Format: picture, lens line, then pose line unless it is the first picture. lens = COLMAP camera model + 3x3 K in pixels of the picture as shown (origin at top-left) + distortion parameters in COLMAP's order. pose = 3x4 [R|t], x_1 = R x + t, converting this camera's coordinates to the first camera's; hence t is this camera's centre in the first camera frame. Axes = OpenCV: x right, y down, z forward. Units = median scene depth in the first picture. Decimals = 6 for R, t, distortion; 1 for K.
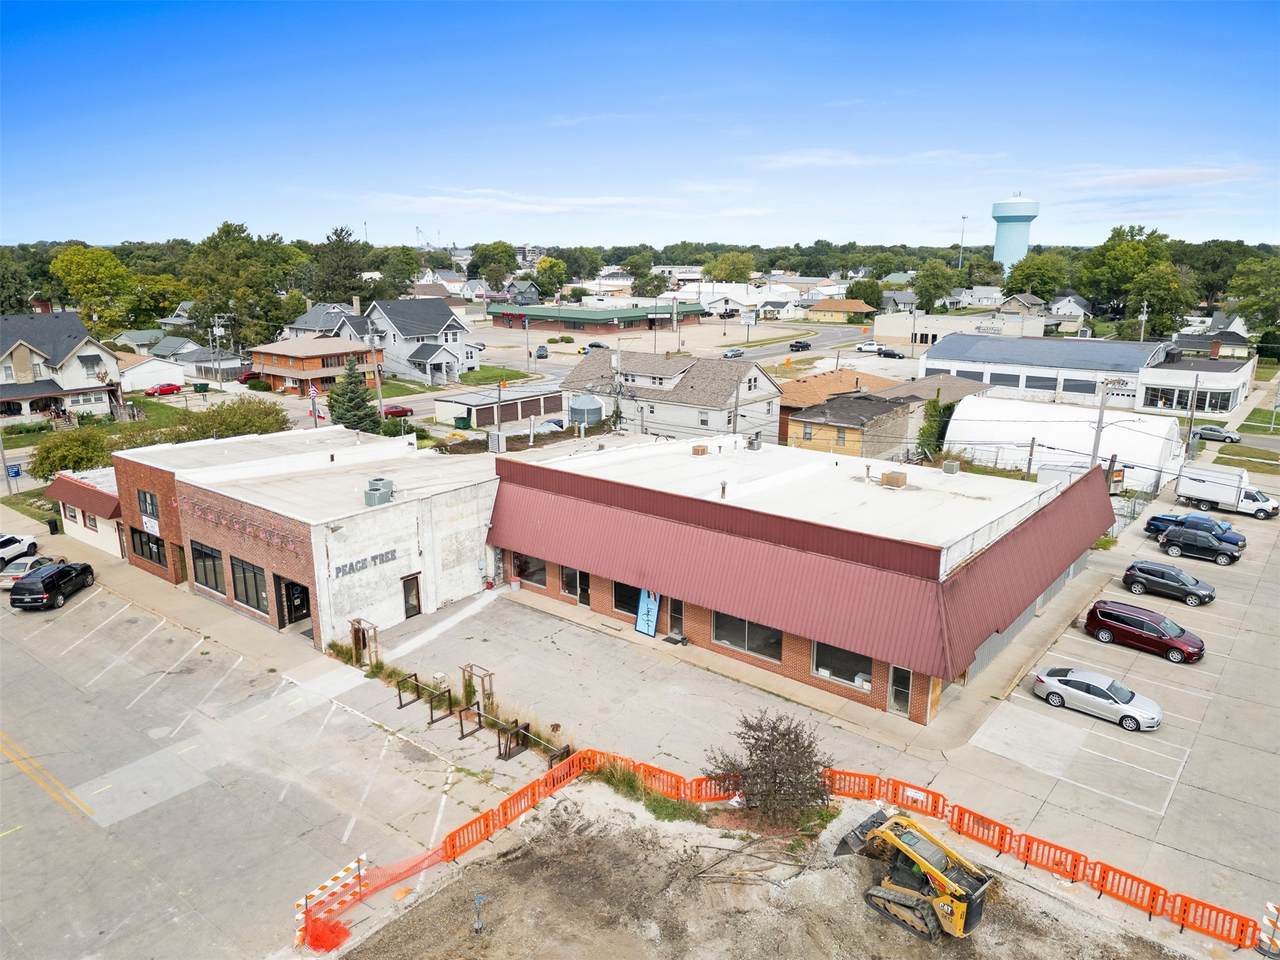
lens RADIAL K [[900.5, 0, 640.0], [0, 900.5, 480.0], [0, 0, 1]] dist [0.071535, -0.053069]
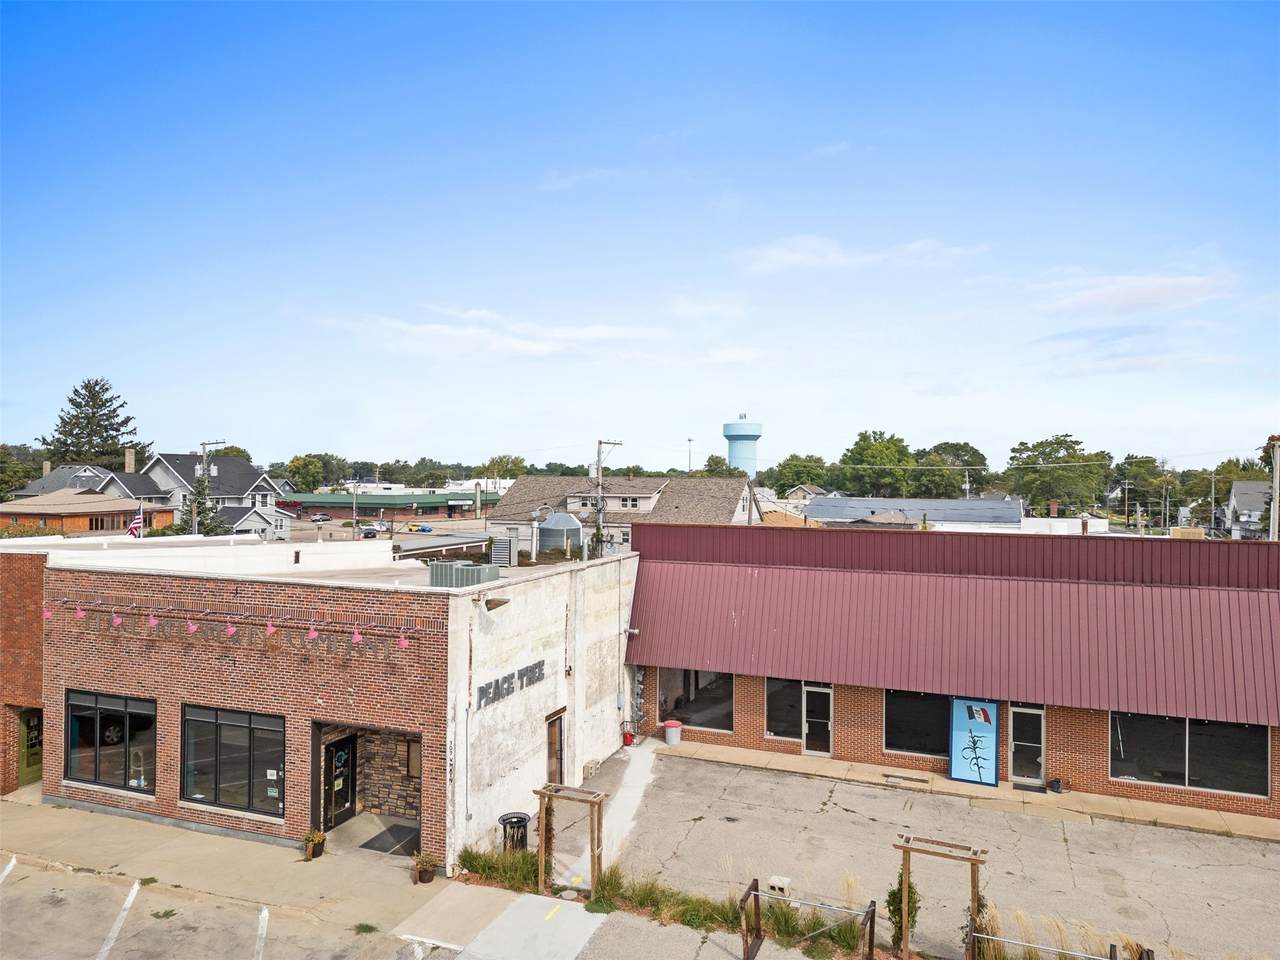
lens RADIAL K [[900.5, 0, 640.0], [0, 900.5, 480.0], [0, 0, 1]] dist [0.071535, -0.053069]
pose [[0.955535, 0.004353, 0.294846, -0.351830], [0.066897, 0.970620, -0.231130, 0.094462], [-0.287190, 0.240577, 0.927170, 0.428749]]
